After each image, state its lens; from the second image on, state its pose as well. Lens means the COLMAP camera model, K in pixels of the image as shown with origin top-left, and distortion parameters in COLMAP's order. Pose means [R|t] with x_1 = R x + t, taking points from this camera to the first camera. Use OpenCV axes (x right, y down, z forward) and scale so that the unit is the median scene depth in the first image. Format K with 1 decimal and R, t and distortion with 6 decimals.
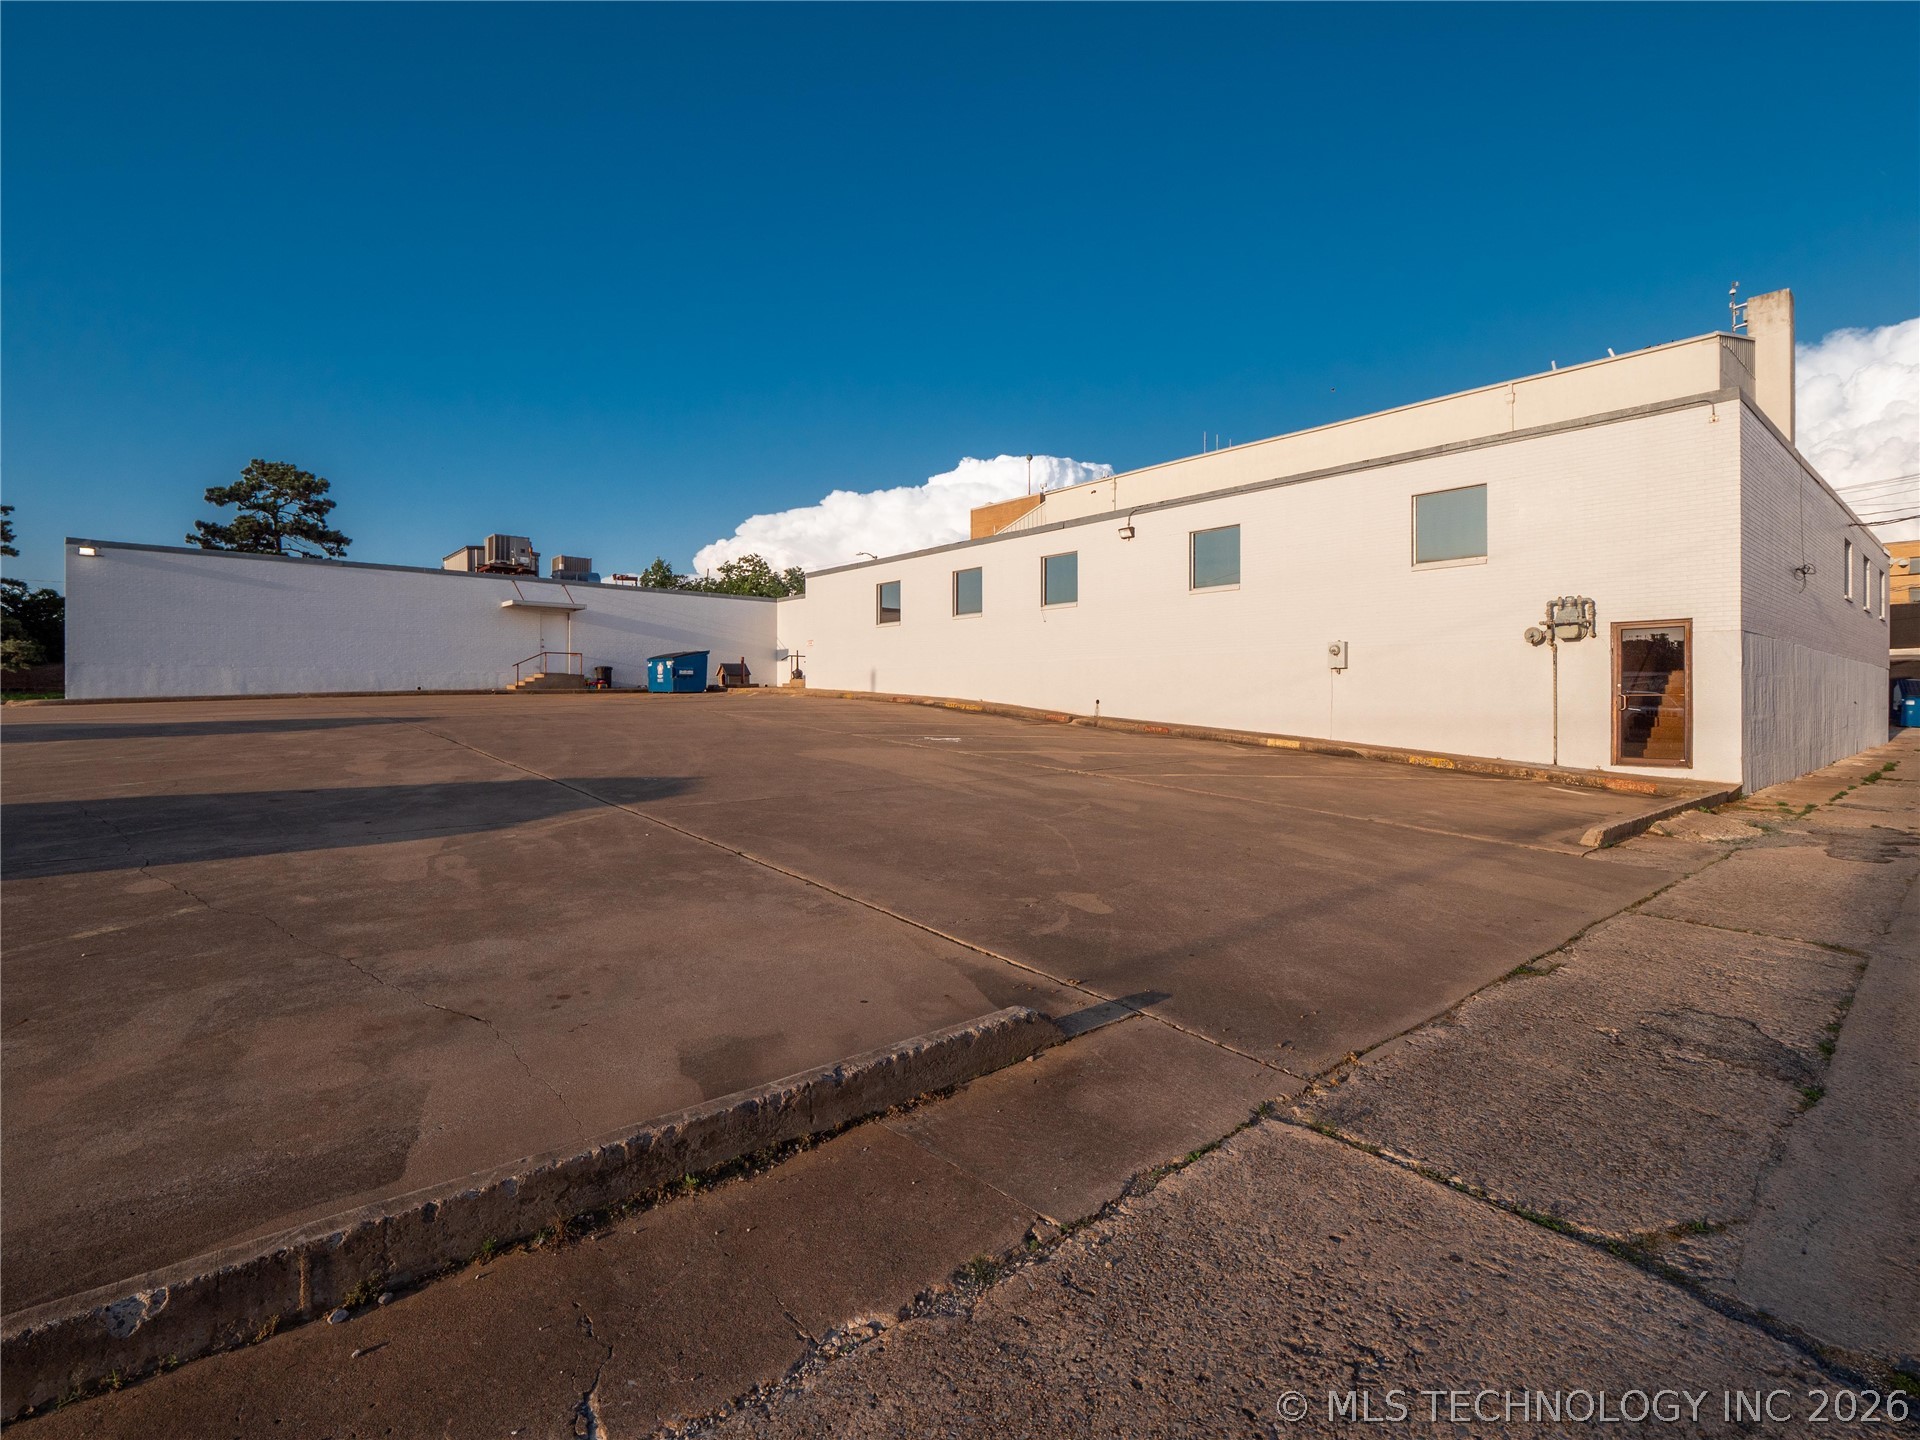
lens RADIAL K [[937.8, 0, 959.5], [0, 937.8, 705.3], [0, 0, 1]] dist [0.003353, 0.001193]
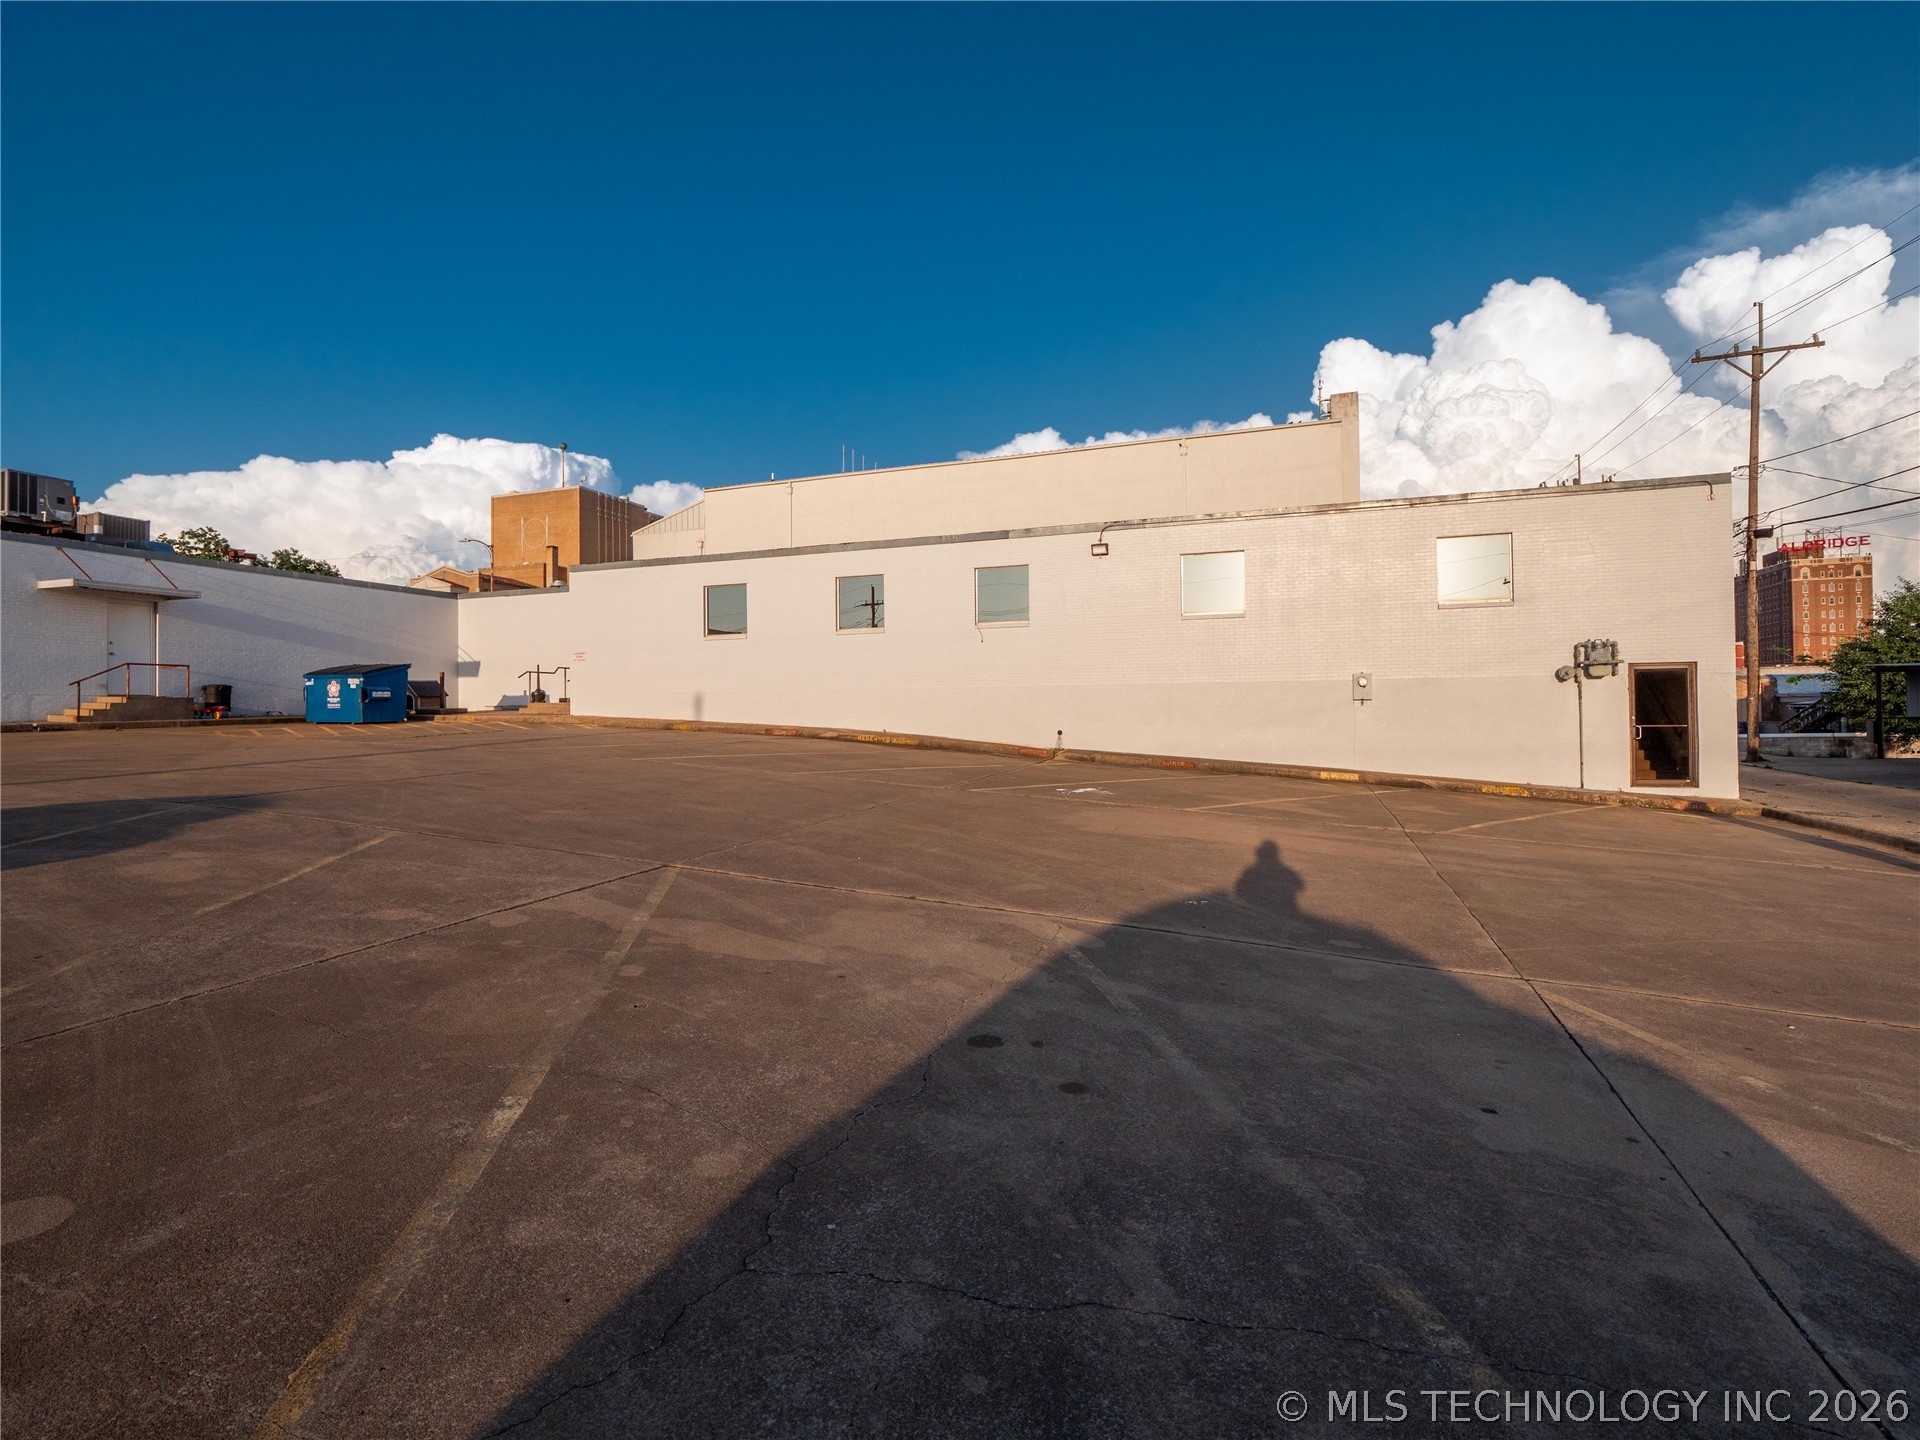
lens RADIAL K [[948.1, 0, 960.0], [0, 948.1, 720.0], [0, 0, 1]] dist [0.001384, 0.000501]
pose [[0.877955, -0.013413, 0.478555, -0.287499], [0.011617, 0.999910, 0.006713, -0.017742], [-0.478602, -0.000335, 0.878032, 0.182560]]
